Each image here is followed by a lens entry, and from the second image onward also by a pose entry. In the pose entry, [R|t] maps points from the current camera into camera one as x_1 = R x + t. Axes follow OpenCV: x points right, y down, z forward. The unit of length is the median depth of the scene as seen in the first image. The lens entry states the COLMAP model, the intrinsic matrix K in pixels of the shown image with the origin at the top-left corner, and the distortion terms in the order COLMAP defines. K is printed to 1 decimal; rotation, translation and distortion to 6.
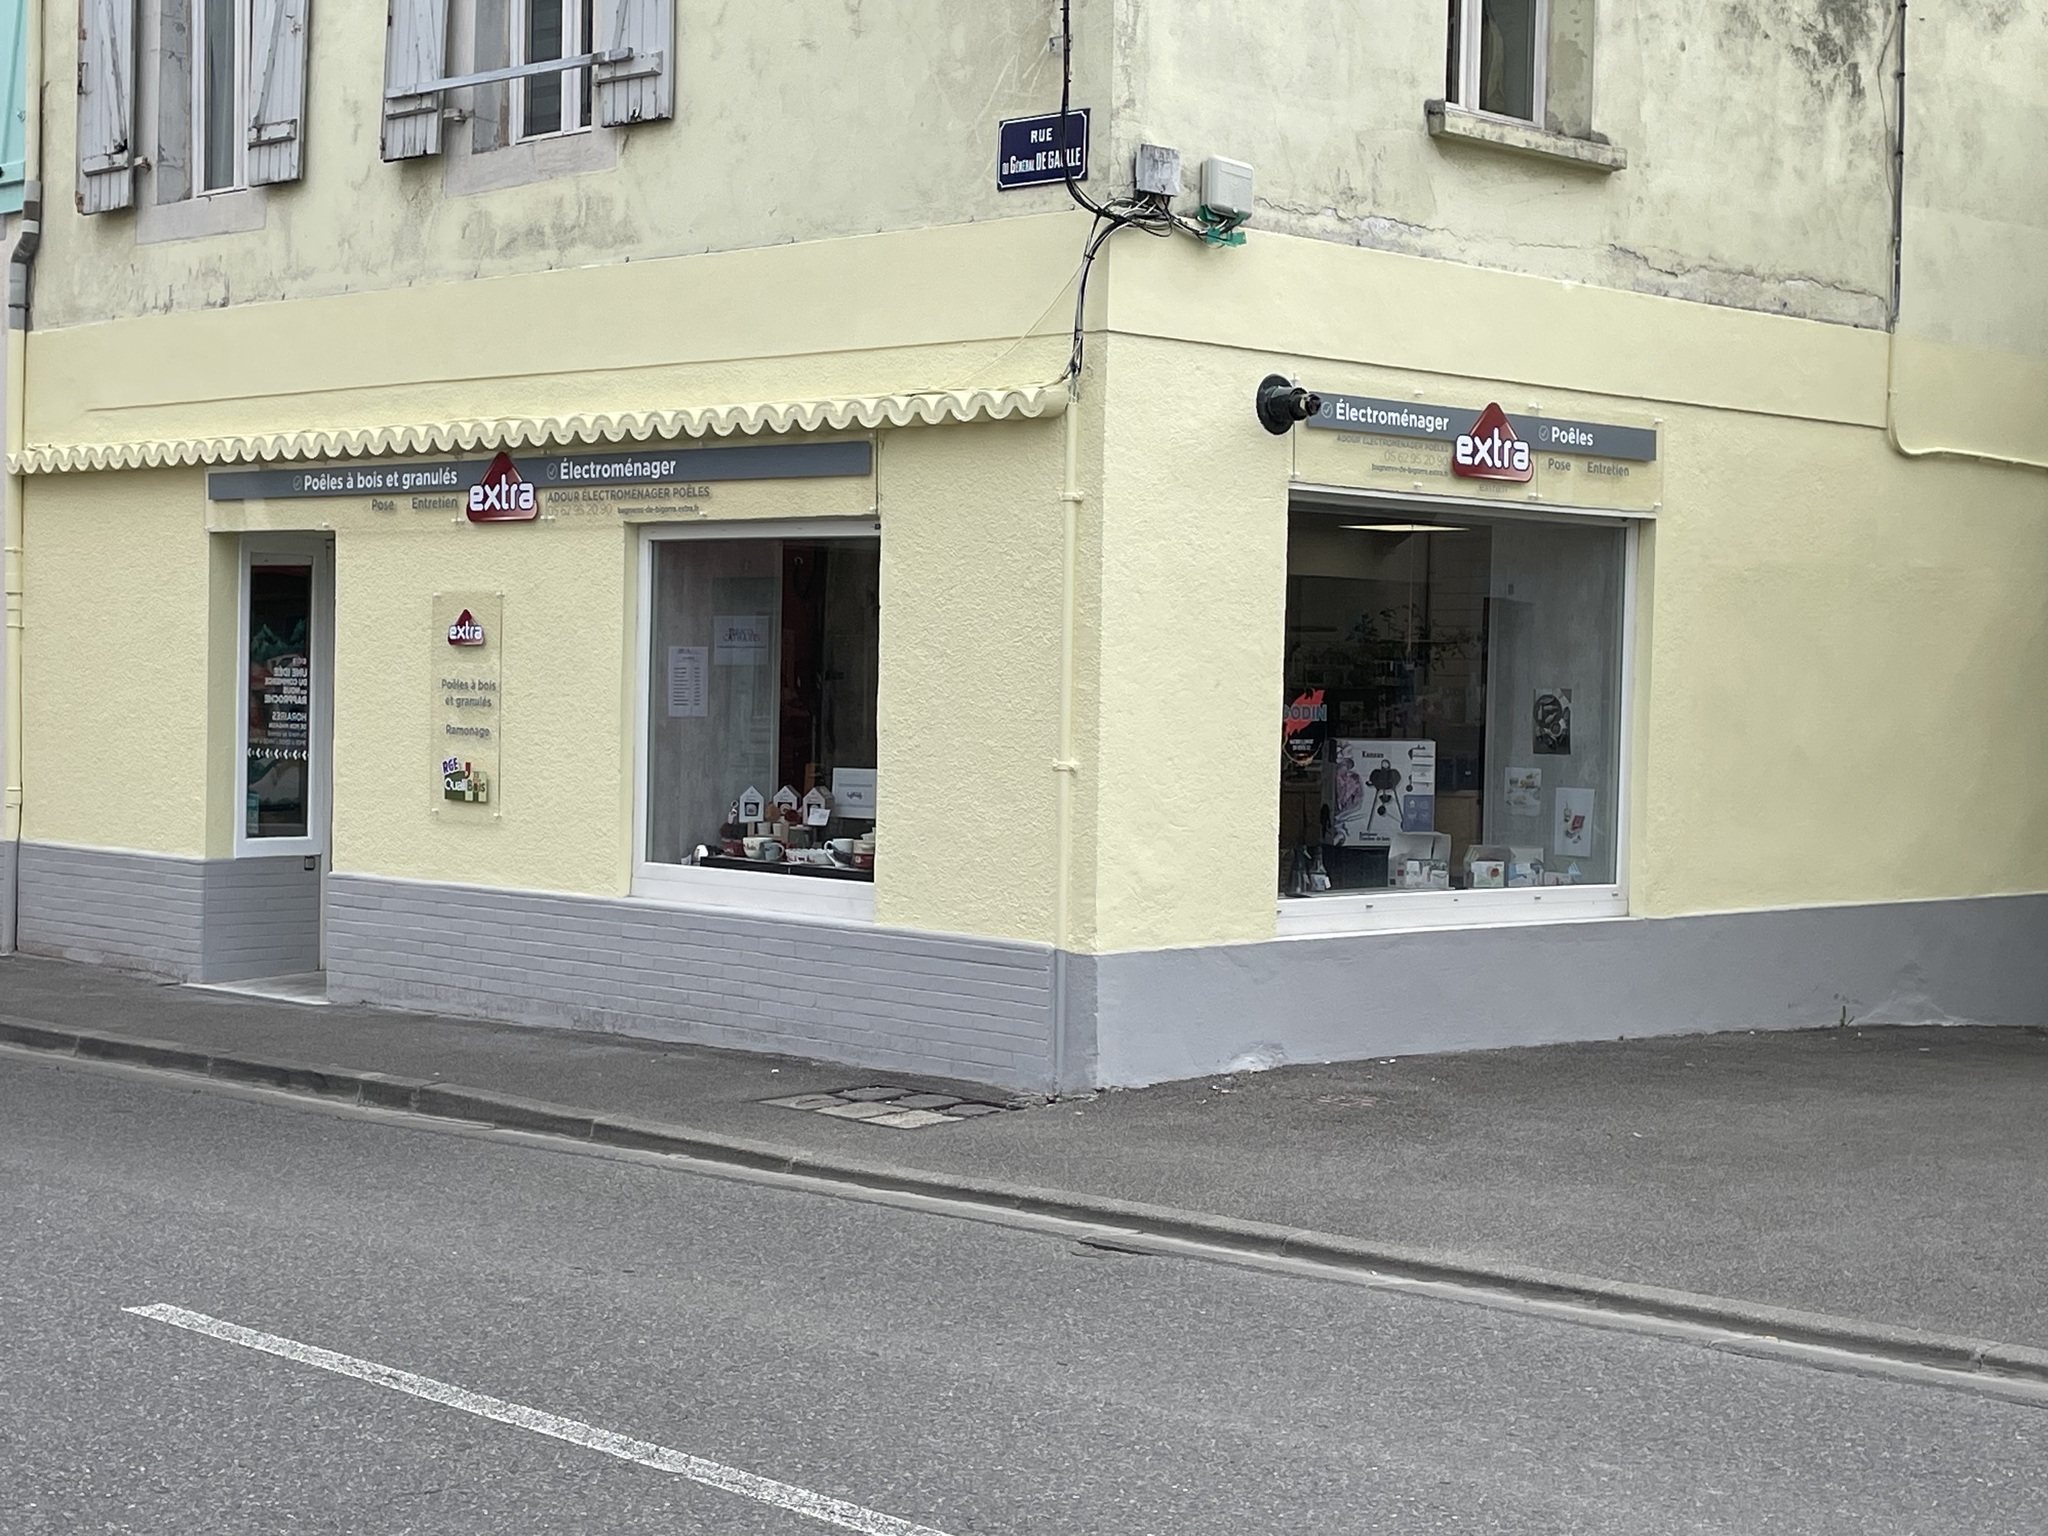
lens RADIAL K [[3299.3, 0, 958.8], [0, 3299.3, 770.2], [0, 0, 1]] dist [0.044675, 0.000000]
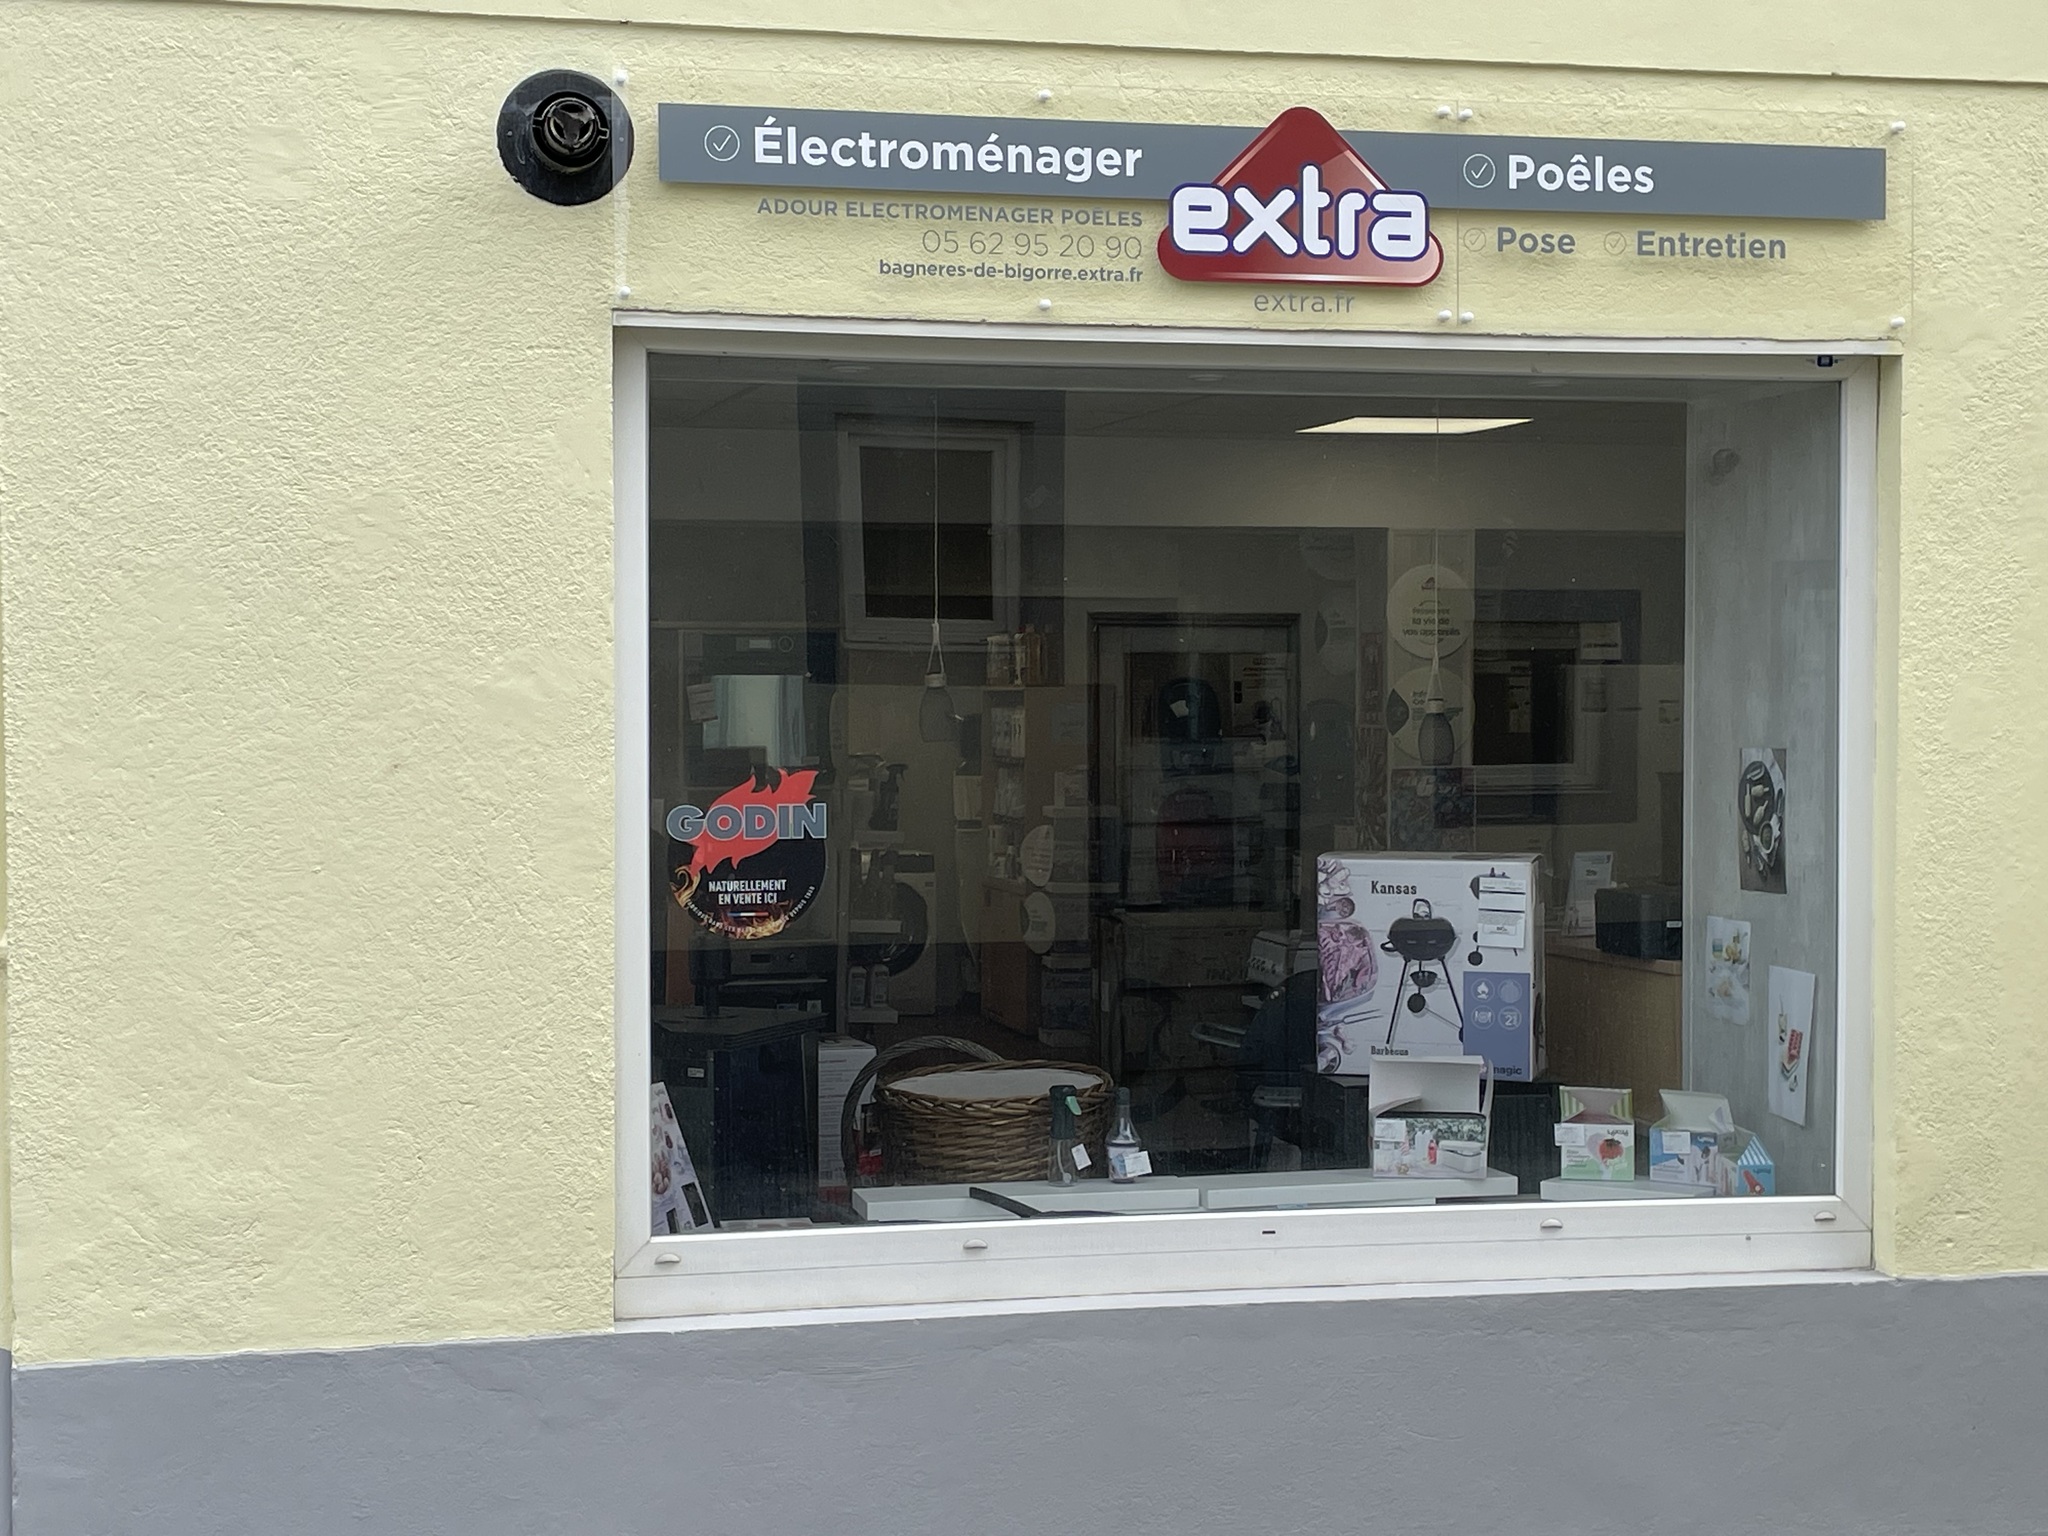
lens RADIAL K [[3299.3, 0, 1020.6], [0, 3299.3, 762.5], [0, 0, 1]] dist [0.044675, 0.000000]
pose [[0.859546, -0.005649, -0.511027, 0.345905], [0.002691, 0.999975, -0.006529, -0.021273], [0.511051, 0.004237, 0.859540, 0.592675]]
